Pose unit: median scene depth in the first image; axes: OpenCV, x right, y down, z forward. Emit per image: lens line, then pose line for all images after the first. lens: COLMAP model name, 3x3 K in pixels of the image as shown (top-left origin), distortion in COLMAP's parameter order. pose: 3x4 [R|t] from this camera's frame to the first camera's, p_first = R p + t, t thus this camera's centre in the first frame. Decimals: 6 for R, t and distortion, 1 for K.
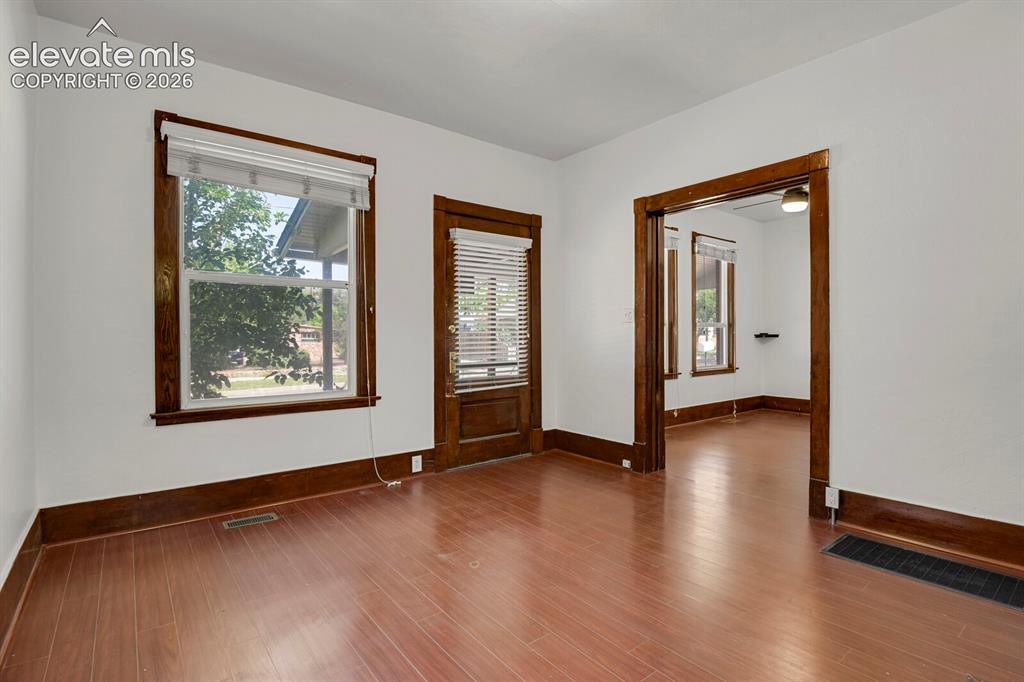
lens RADIAL K [[500.6, 0, 518.1], [0, 500.6, 337.5], [0, 0, 1]] dist [-0.019297, -0.006895]
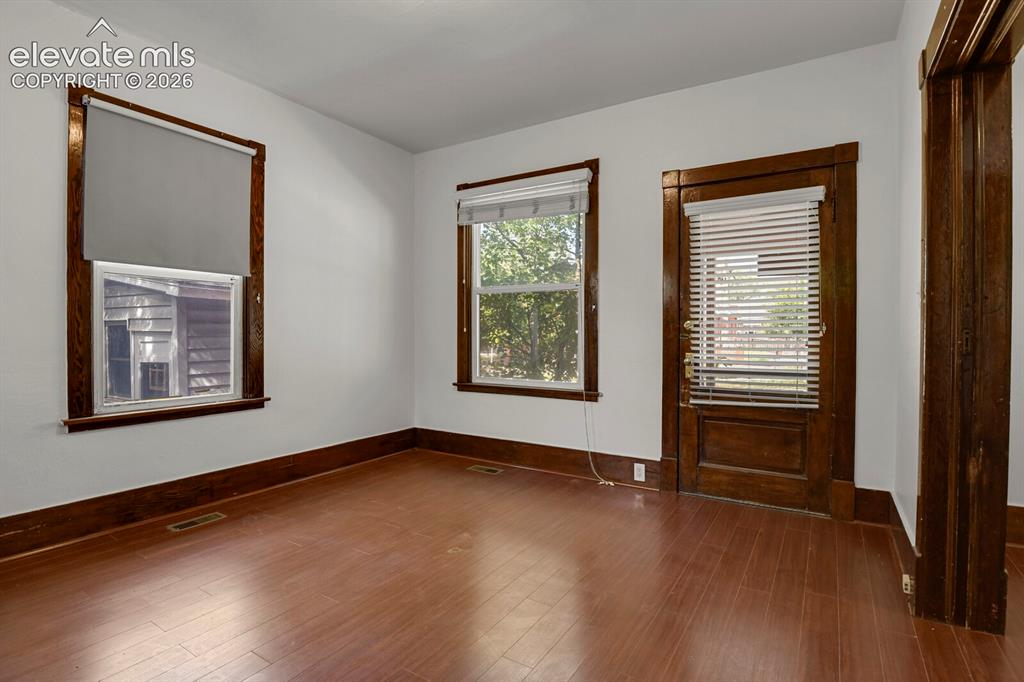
lens RADIAL K [[500.6, 0, 518.1], [0, 500.6, 337.5], [0, 0, 1]] dist [-0.019297, -0.006895]
pose [[0.336573, 0.010368, -0.941600, 0.562524], [-0.009615, 0.999925, 0.007573, -0.000315], [0.941608, 0.006504, 0.336647, 0.459134]]
